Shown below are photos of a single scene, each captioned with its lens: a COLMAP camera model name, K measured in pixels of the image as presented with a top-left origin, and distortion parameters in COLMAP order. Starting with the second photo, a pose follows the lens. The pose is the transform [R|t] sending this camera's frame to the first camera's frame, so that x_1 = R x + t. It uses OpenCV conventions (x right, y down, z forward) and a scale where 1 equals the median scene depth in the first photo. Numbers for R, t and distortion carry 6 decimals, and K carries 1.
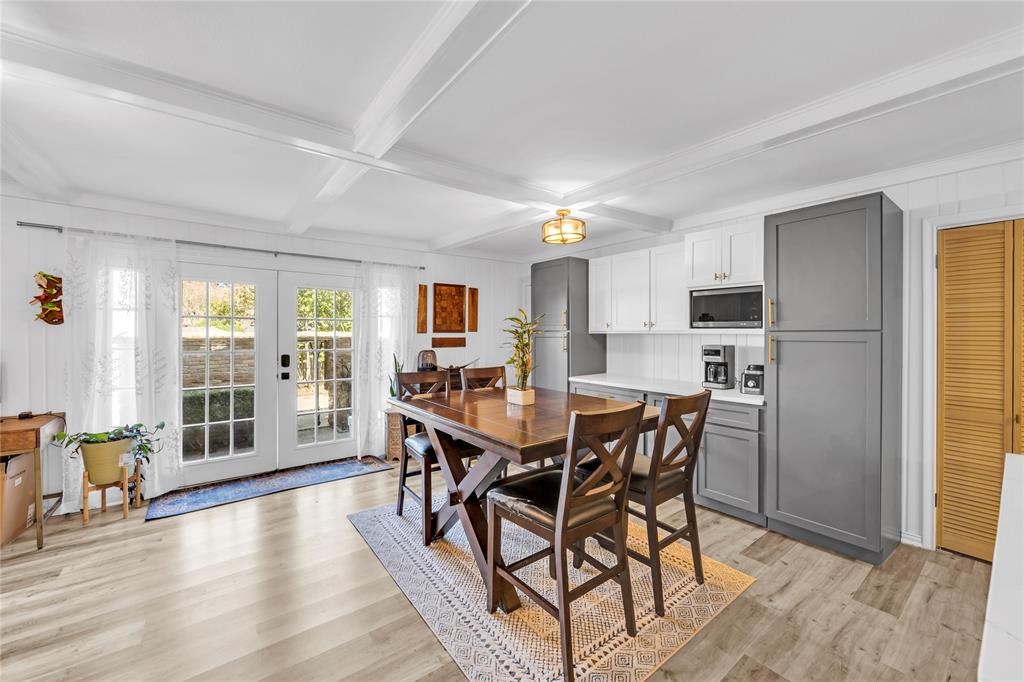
lens RADIAL K [[400.6, 0, 521.9], [0, 400.6, 335.5], [0, 0, 1]] dist [0.000551, 0.000738]
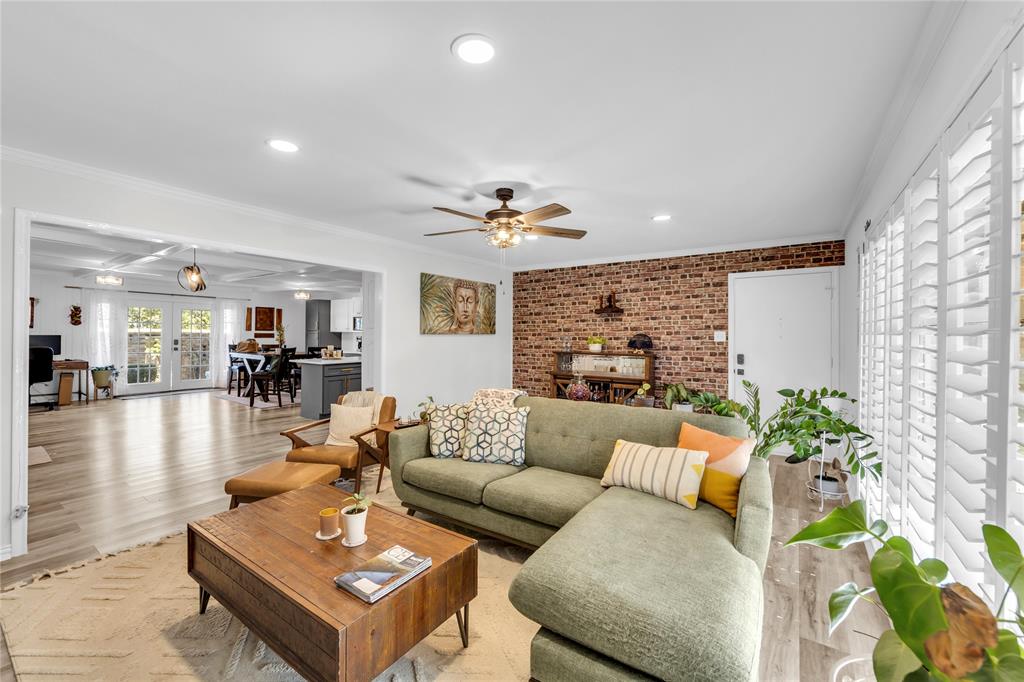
lens RADIAL K [[400.6, 0, 527.1], [0, 400.6, 334.7], [0, 0, 1]] dist [0.000551, 0.000738]
pose [[0.946491, 0.011859, 0.322511, 0.683056], [-0.010684, 0.999928, -0.005411, 0.015477], [-0.322552, 0.001676, 0.946550, -2.191406]]
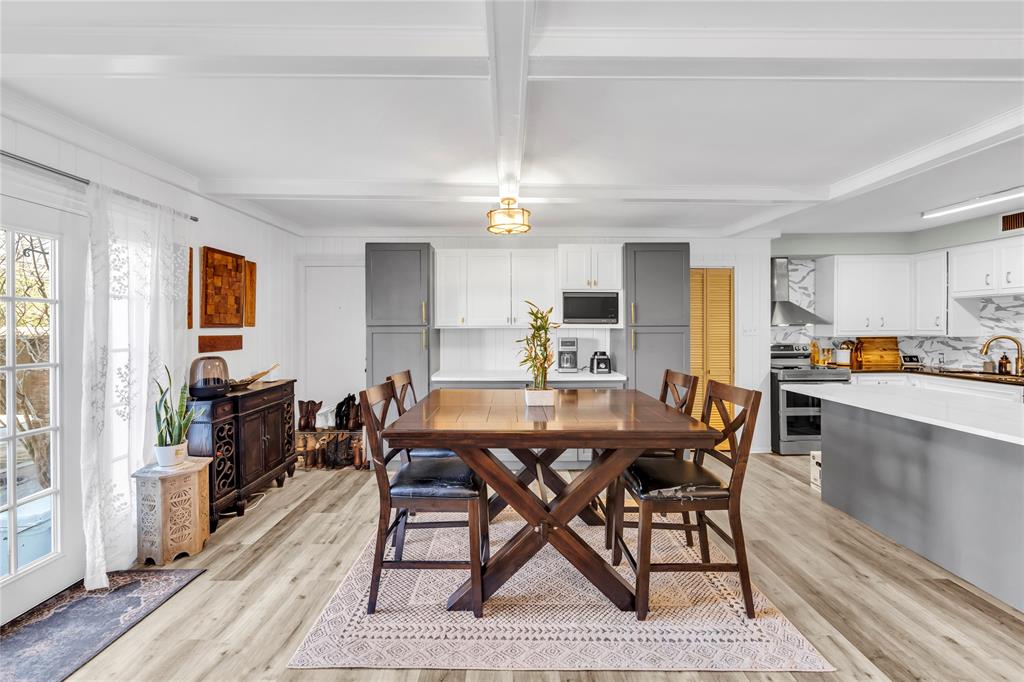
lens RADIAL K [[400.6, 0, 511.5], [0, 400.6, 330.4], [0, 0, 1]] dist [0.000551, 0.000738]
pose [[0.620611, -0.009203, 0.784065, -0.624235], [0.005907, 0.999958, 0.007062, -0.007608], [-0.784096, 0.000249, 0.620639, 0.394820]]
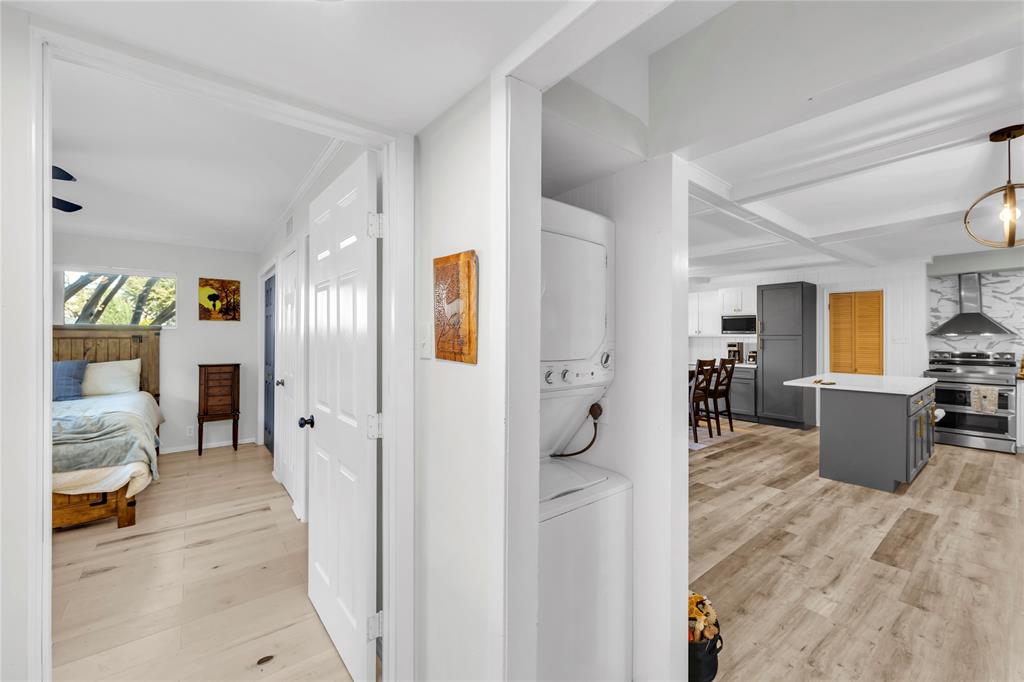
lens RADIAL K [[400.6, 0, 512.3], [0, 400.6, 336.6], [0, 0, 1]] dist [0.000551, 0.000738]
pose [[0.999963, 0.001822, -0.008439, -0.686562], [-0.001869, 0.999983, -0.005545, 0.009548], [0.008429, 0.005561, 0.999949, -1.154398]]
